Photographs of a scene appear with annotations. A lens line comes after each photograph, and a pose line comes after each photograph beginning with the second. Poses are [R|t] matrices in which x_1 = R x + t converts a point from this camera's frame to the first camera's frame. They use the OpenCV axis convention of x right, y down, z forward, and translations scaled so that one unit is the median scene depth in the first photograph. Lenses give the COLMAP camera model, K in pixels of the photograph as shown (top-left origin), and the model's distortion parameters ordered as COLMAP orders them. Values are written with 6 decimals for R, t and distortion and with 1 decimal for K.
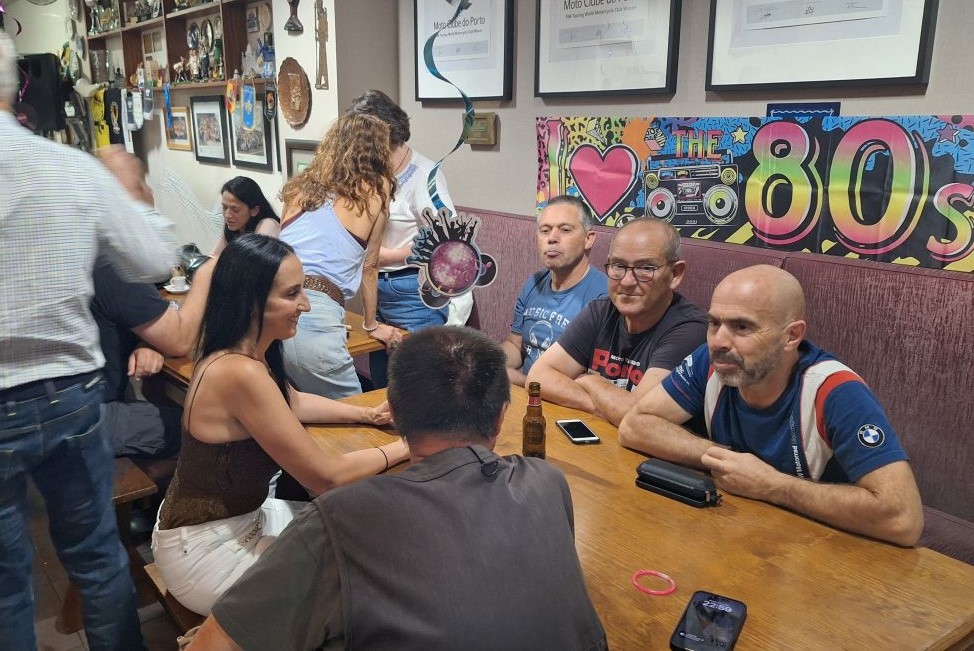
lens RADIAL K [[835.5, 0, 387.0], [0, 835.5, 313.6], [0, 0, 1]] dist [0.069187, -0.075045]
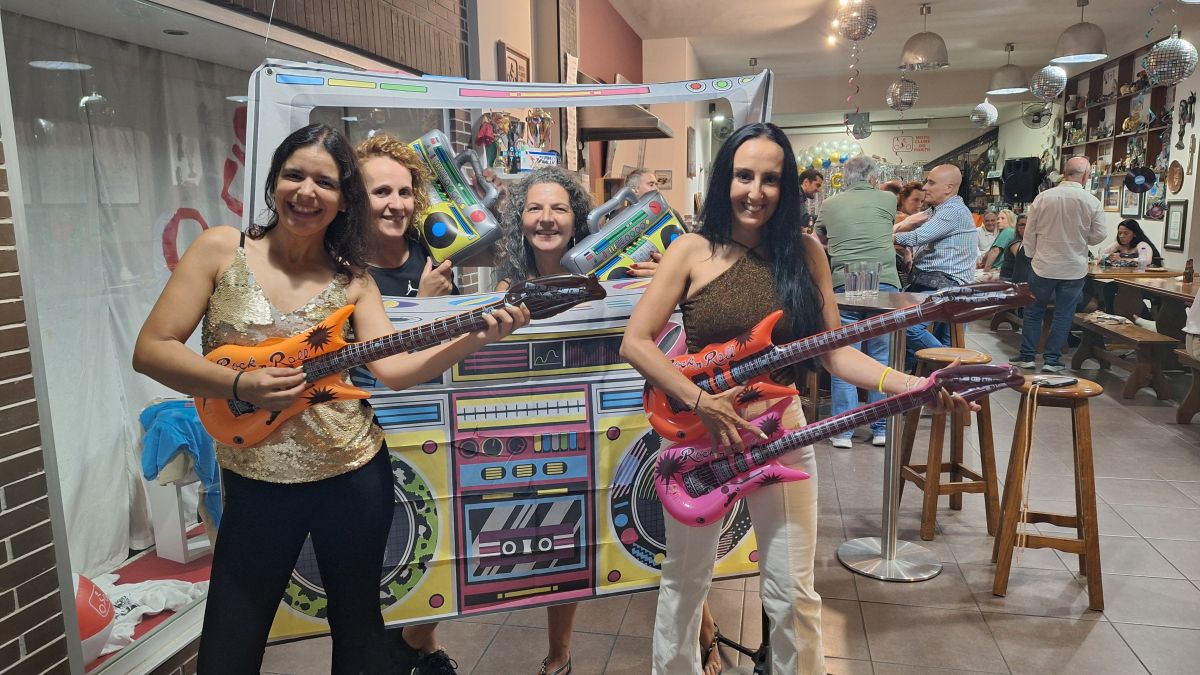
lens RADIAL K [[832.9, 0, 587.3], [0, 832.9, 340.7], [0, 0, 1]] dist [0.057443, -0.058849]
pose [[0.693119, 0.122741, -0.710296, 0.595830], [-0.172166, 0.985065, 0.002220, 0.546648], [0.699961, 0.120751, 0.703899, -2.059351]]
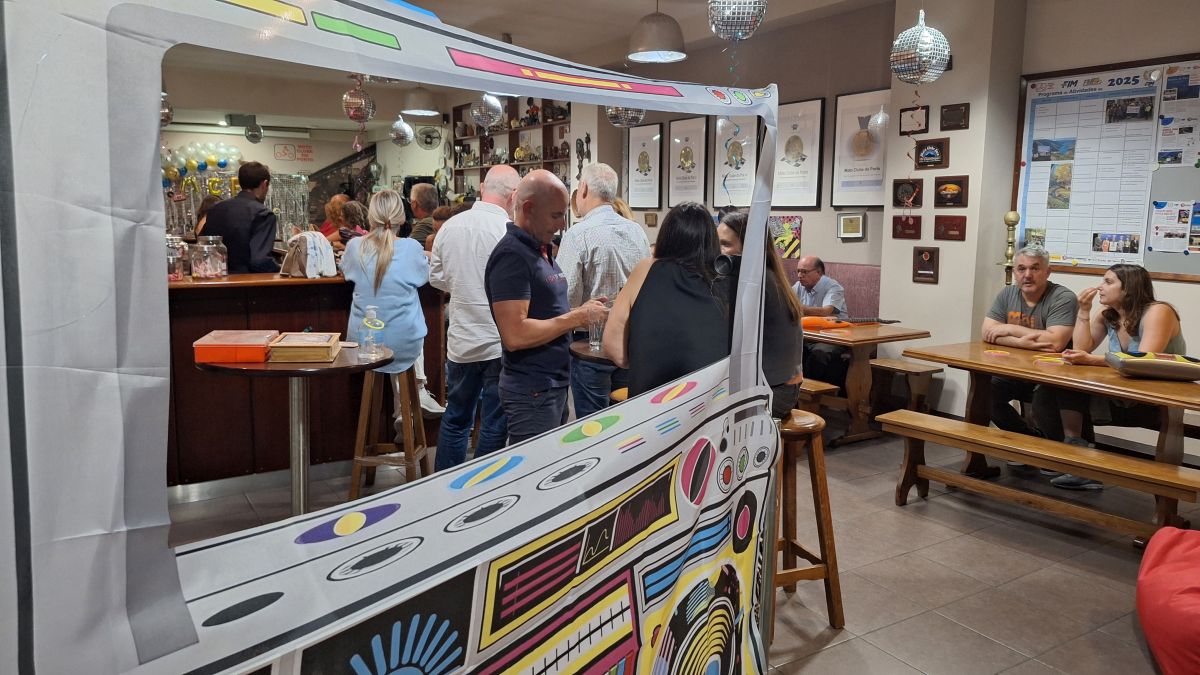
lens RADIAL K [[832.9, 0, 612.7], [0, 832.9, 325.1], [0, 0, 1]] dist [0.057443, -0.058849]
pose [[0.999390, 0.033997, -0.007947, 0.029216], [-0.034661, 0.993445, -0.108927, 0.504869], [0.004191, 0.109136, 0.994018, -1.977780]]
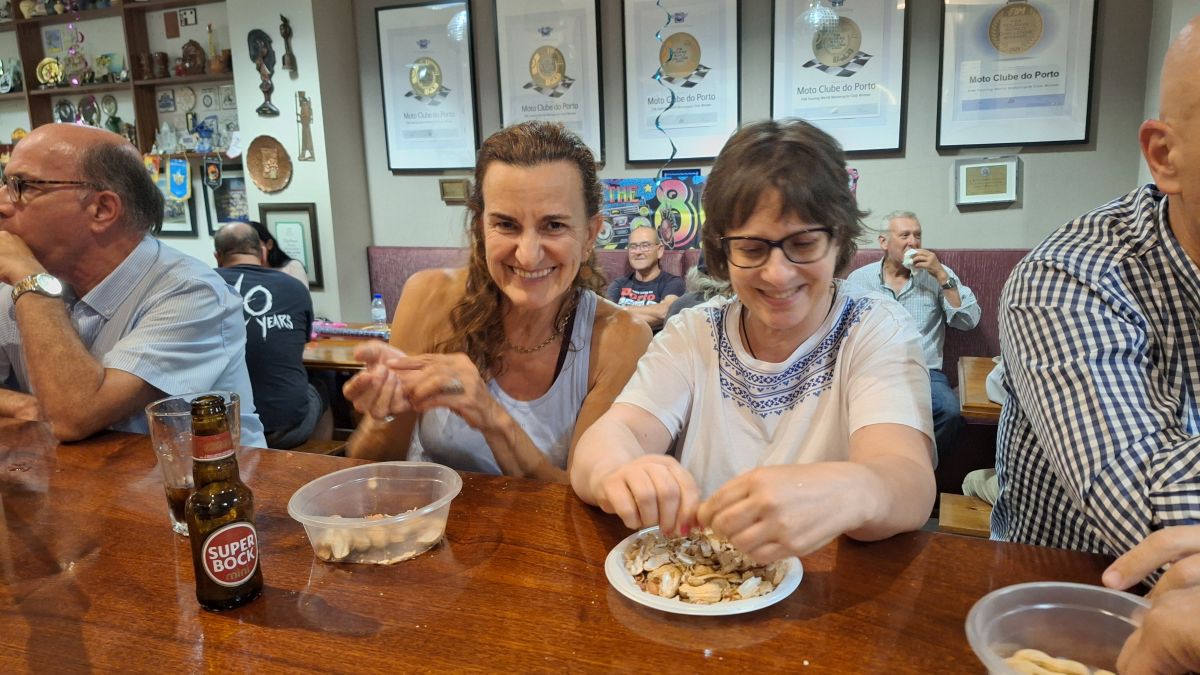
lens RADIAL K [[832.9, 0, 618.5], [0, 832.9, 340.3], [0, 0, 1]] dist [0.057443, -0.058849]
pose [[0.819980, -0.101092, 0.563394, -0.587105], [0.144654, 0.988929, -0.033087, 0.138216], [-0.553812, 0.108627, 0.825526, -0.335917]]
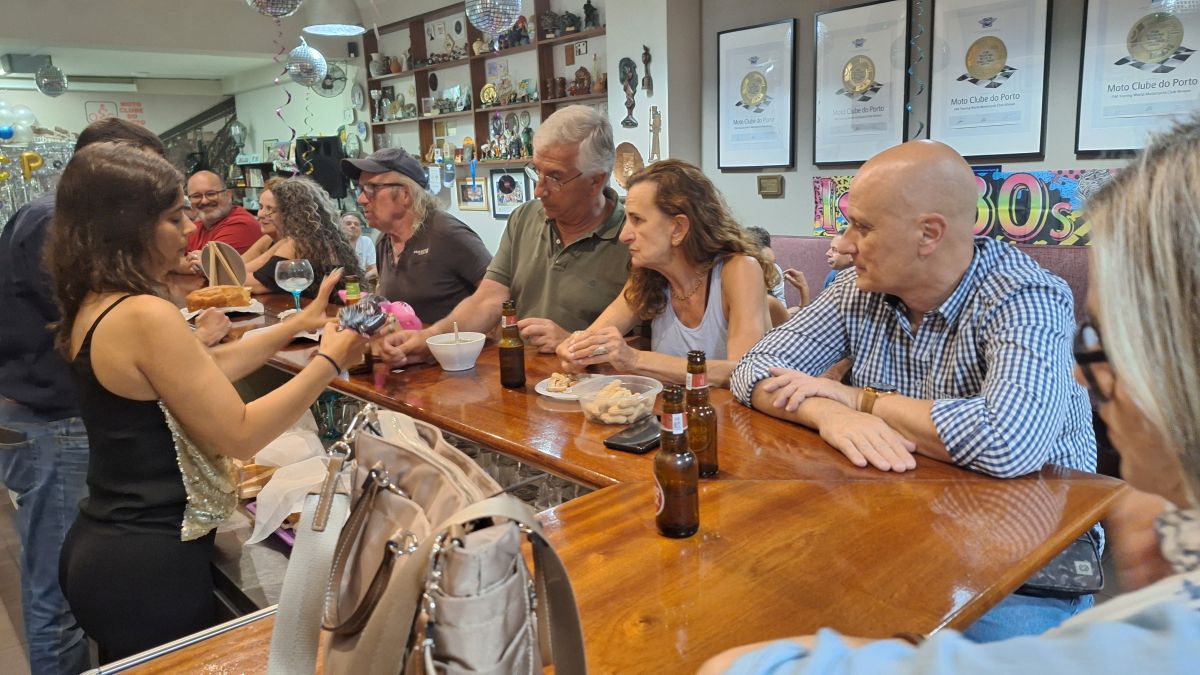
lens RADIAL K [[832.9, 0, 594.3], [0, 832.9, 327.4], [0, 0, 1]] dist [0.057443, -0.058849]
pose [[0.989500, -0.041566, 0.138423, -0.567737], [0.050024, 0.997051, -0.058192, 0.159359], [-0.135596, 0.064505, 0.988662, -0.647137]]
